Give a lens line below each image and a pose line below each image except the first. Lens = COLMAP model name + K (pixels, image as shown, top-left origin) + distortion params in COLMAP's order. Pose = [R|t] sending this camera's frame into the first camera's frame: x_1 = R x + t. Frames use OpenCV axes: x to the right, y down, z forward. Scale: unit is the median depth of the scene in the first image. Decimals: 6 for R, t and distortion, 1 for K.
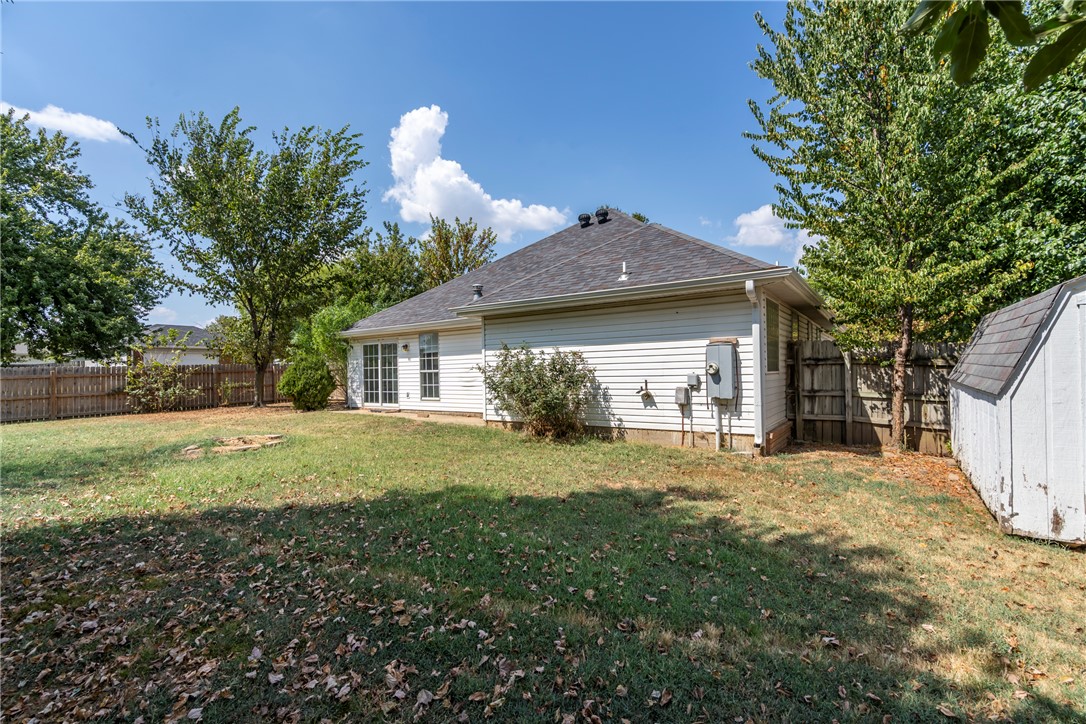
lens RADIAL K [[480.2, 0, 543.0], [0, 480.2, 362.0], [0, 0, 1]] dist [0.017621, 0.000026]
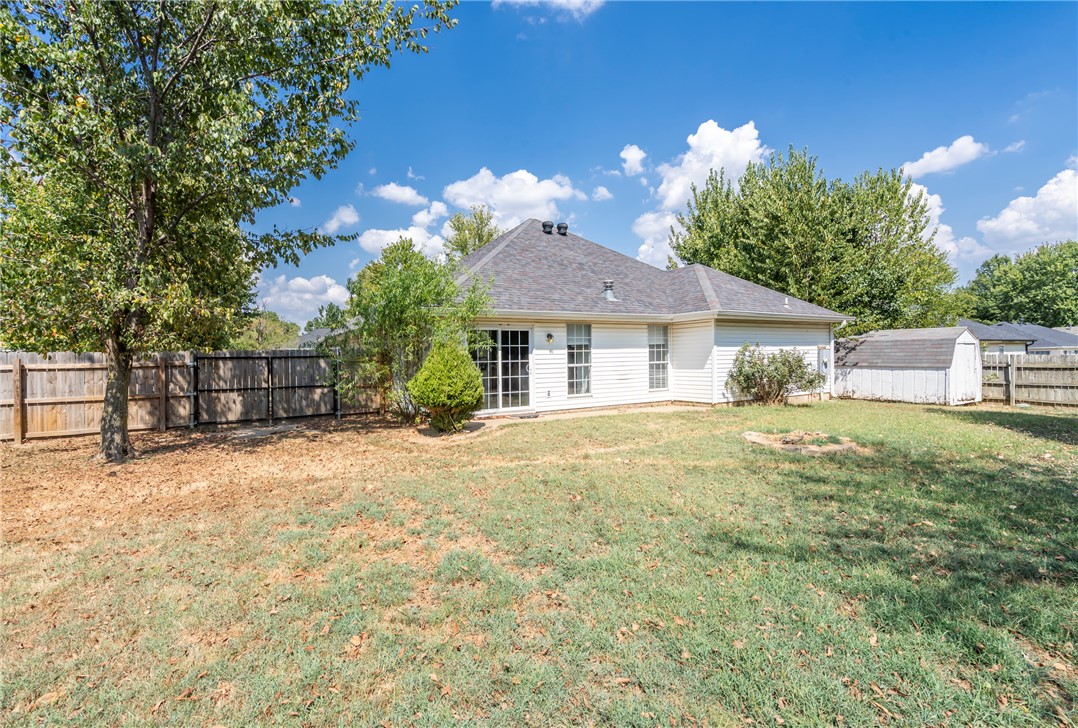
lens RADIAL K [[492.9, 0, 541.3], [0, 492.9, 347.6], [0, 0, 1]] dist [-0.033144, 0.000003]
pose [[0.430881, 0.039297, 0.901553, -1.125327], [-0.000770, 0.999067, -0.043180, 0.026881], [-0.902408, 0.017911, 0.430510, 0.670328]]
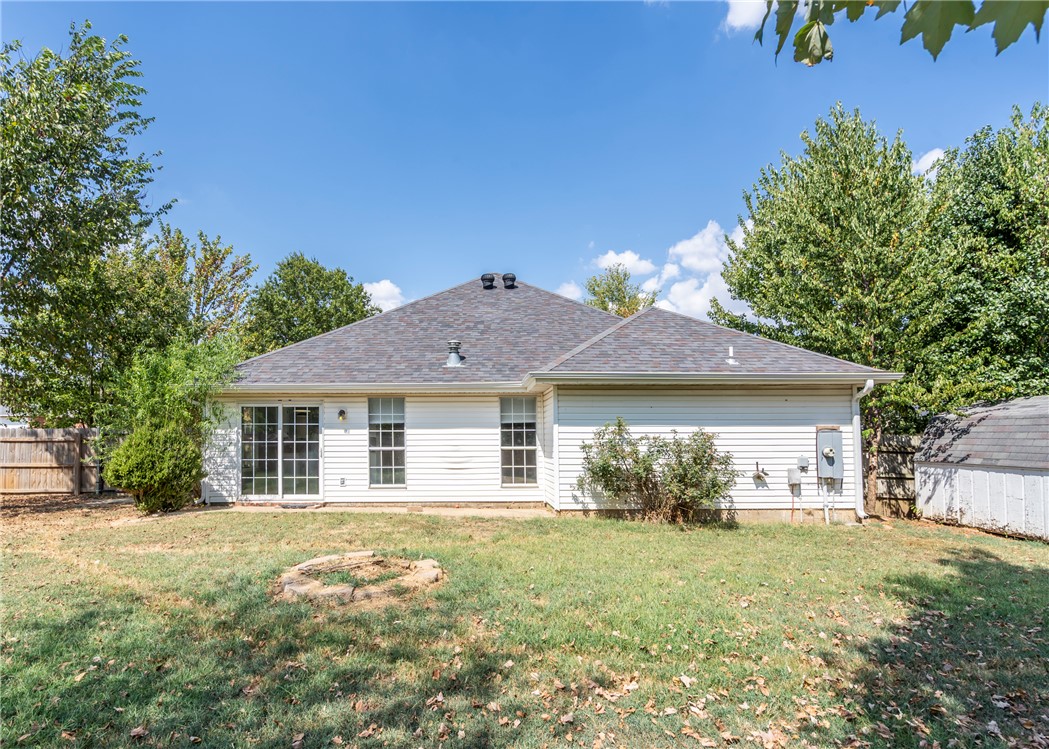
lens RADIAL K [[516.4, 0, 523.4], [0, 516.4, 430.4], [0, 0, 1]] dist [-0.000910, -0.000482]
pose [[0.814328, 0.034110, 0.579401, -0.533239], [-0.025094, 0.999407, -0.023568, 0.005071], [-0.579862, 0.004653, 0.814702, 0.236959]]
